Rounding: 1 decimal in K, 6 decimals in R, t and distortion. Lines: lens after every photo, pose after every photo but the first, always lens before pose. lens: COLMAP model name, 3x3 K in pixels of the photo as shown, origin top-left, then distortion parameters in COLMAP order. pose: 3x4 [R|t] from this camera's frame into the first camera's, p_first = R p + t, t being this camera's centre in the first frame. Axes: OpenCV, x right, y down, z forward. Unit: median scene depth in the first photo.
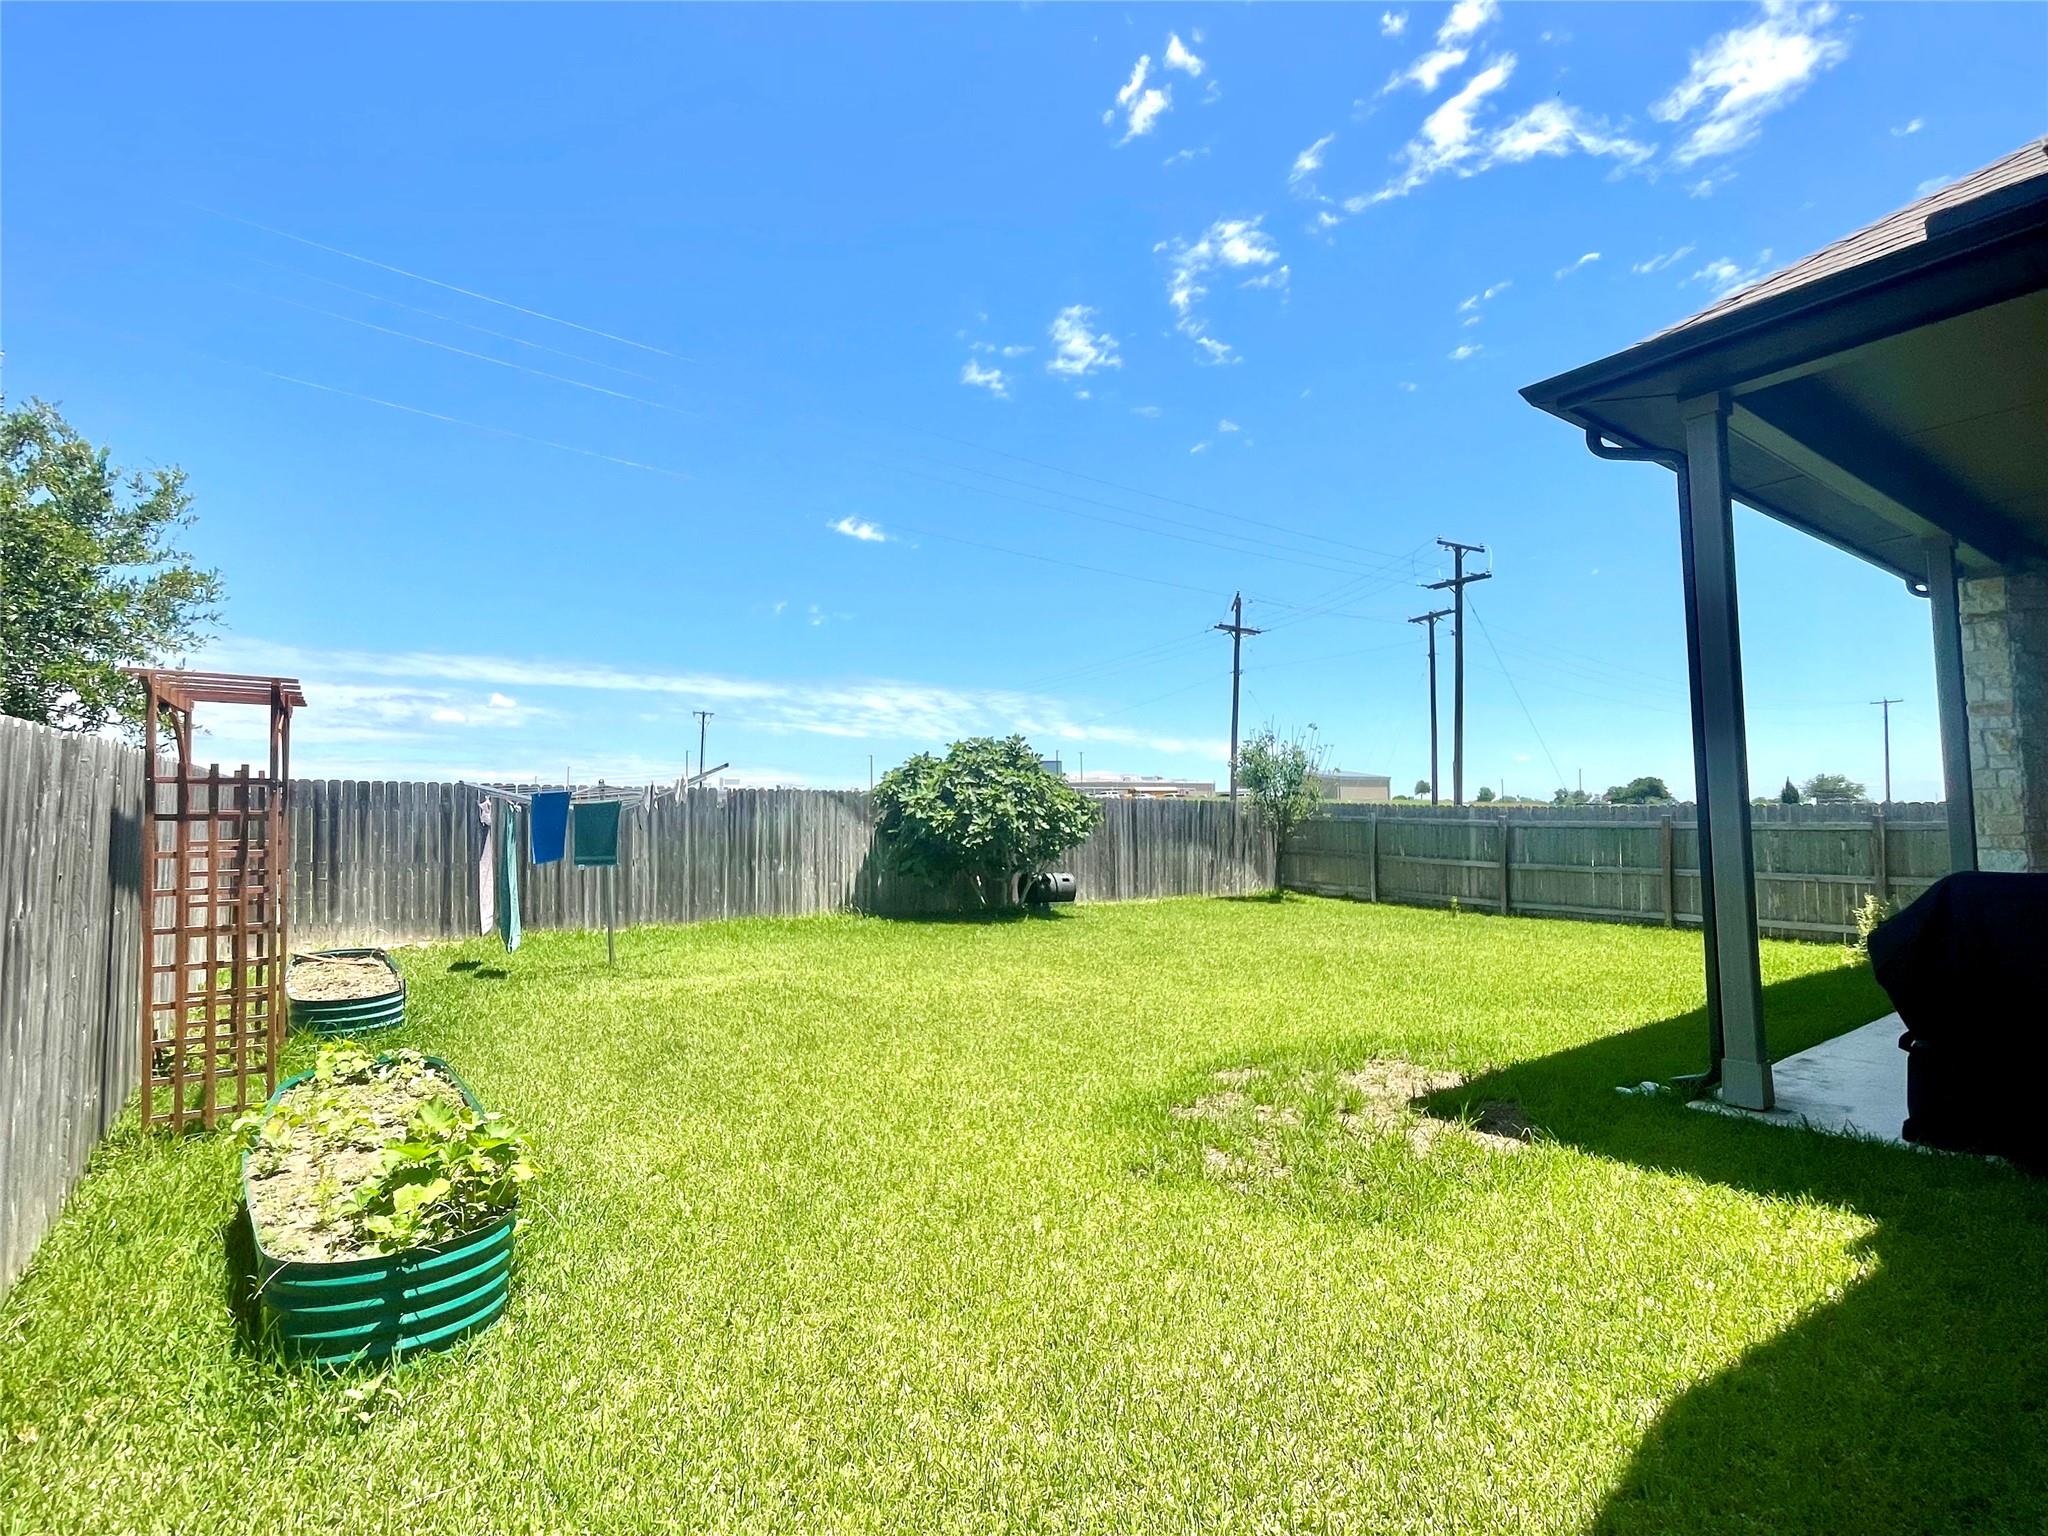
lens RADIAL K [[976.3, 0, 1025.8], [0, 976.3, 770.2], [0, 0, 1]] dist [-0.000249, 0.000371]
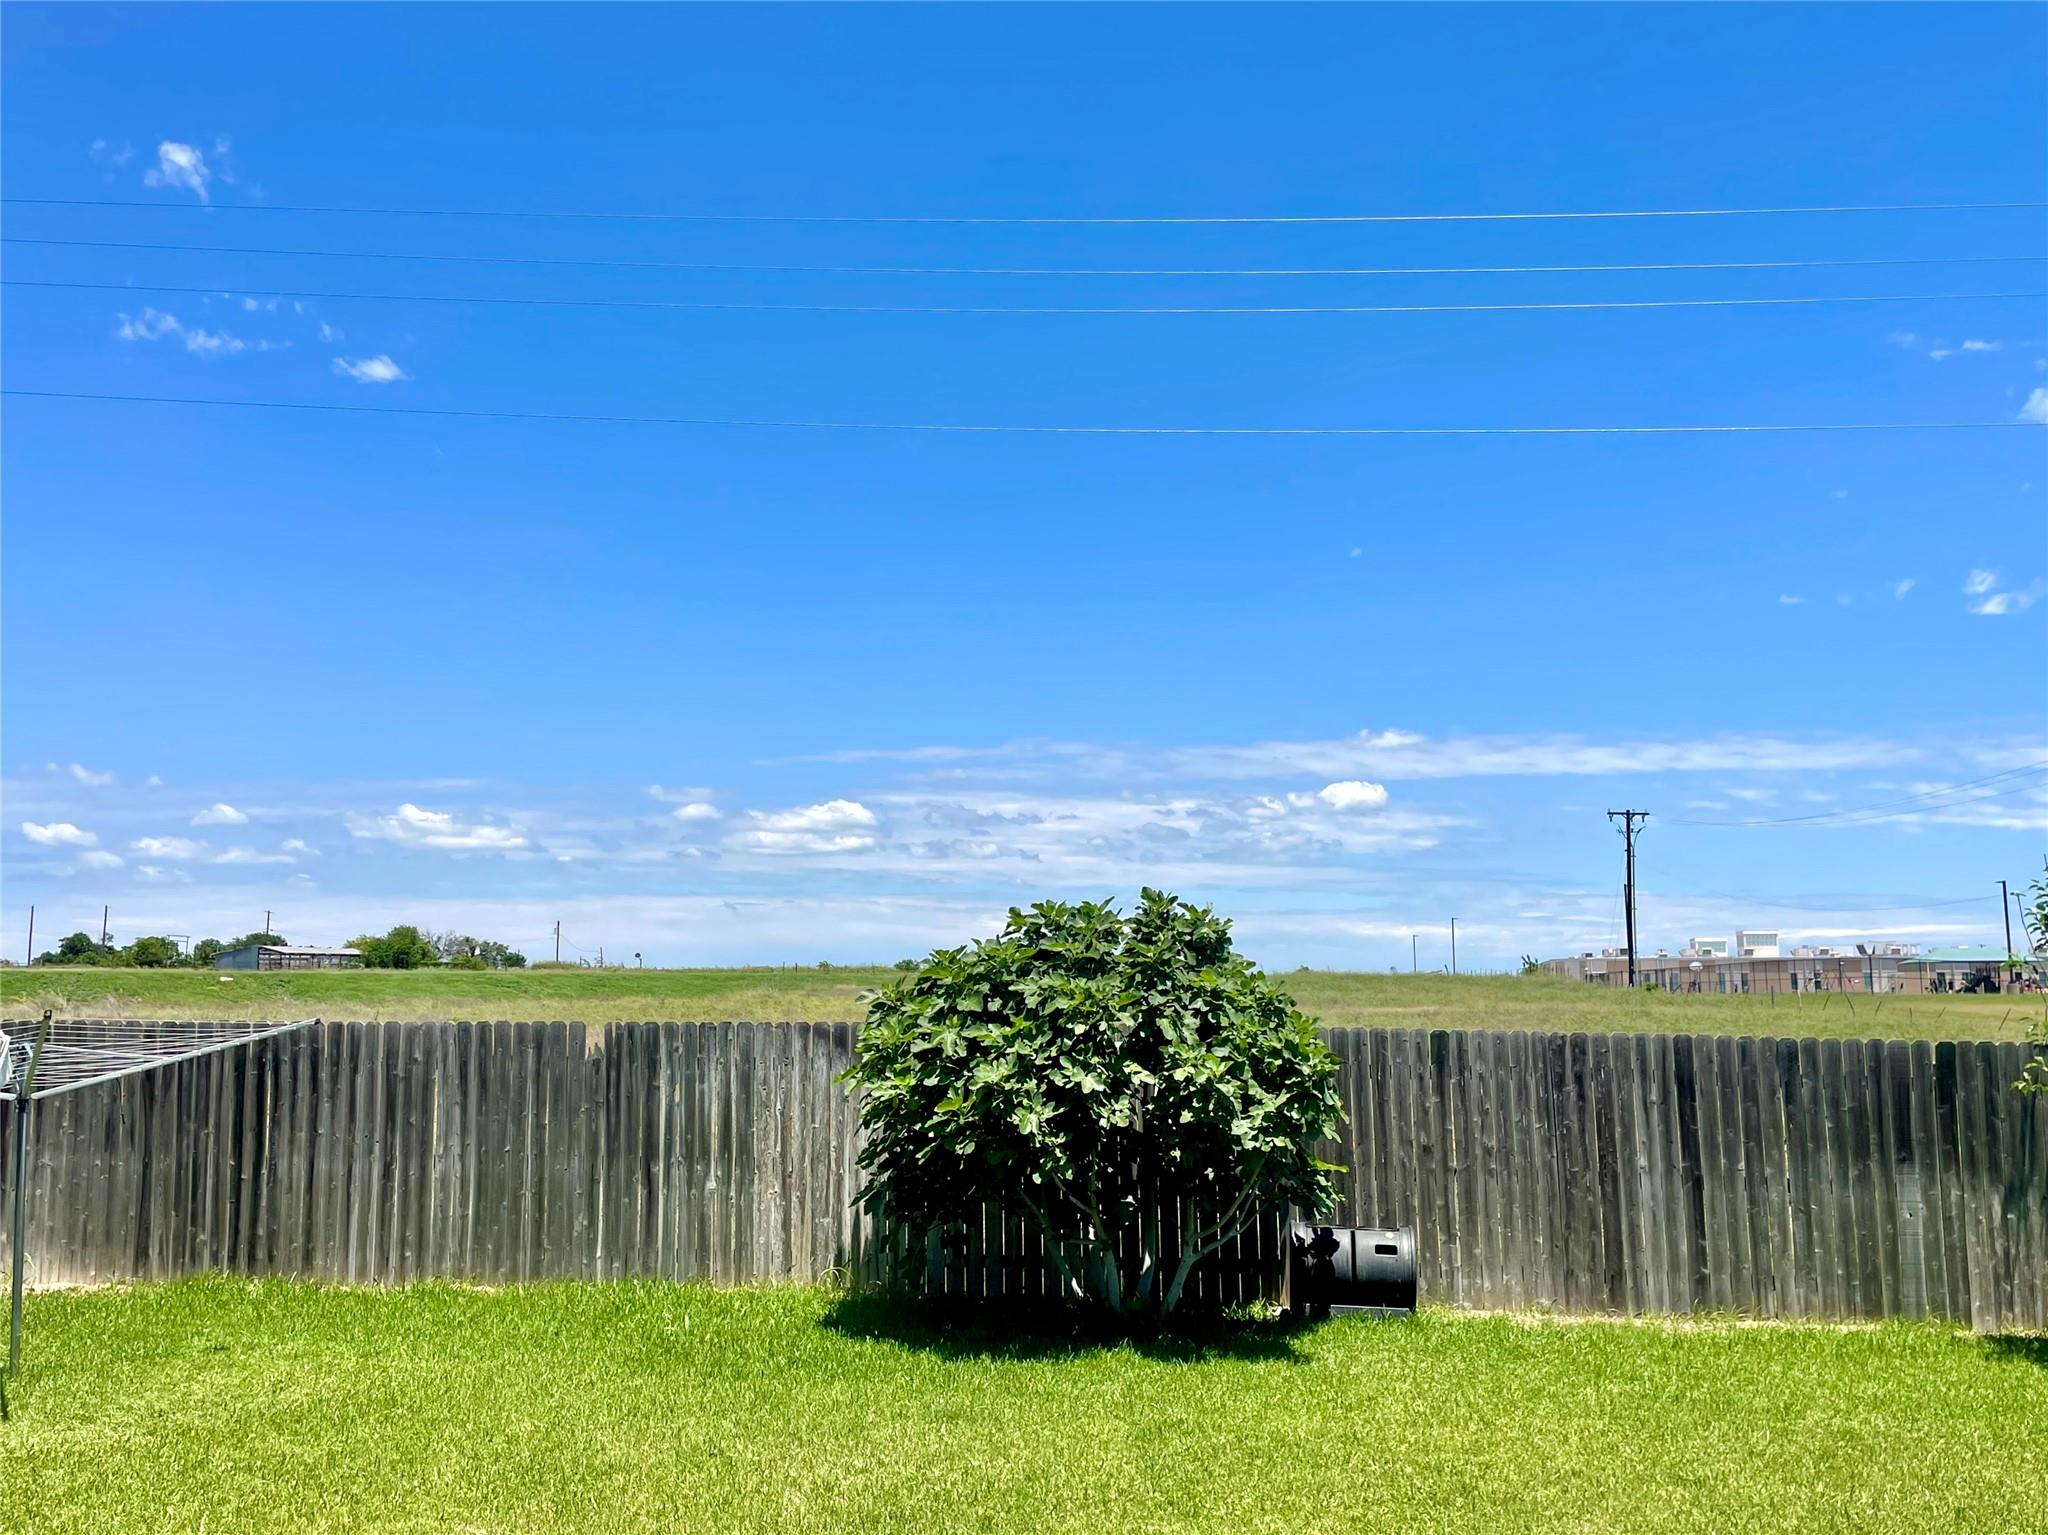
lens RADIAL K [[1762.0, 0, 1023.7], [0, 1762.0, 775.2], [0, 0, 1]] dist [0.052669, -0.001245]
pose [[0.759316, -0.078796, -0.645934, 0.465821], [0.028486, 0.995715, -0.087979, -0.022268], [0.650098, 0.048404, 0.758307, 0.405732]]
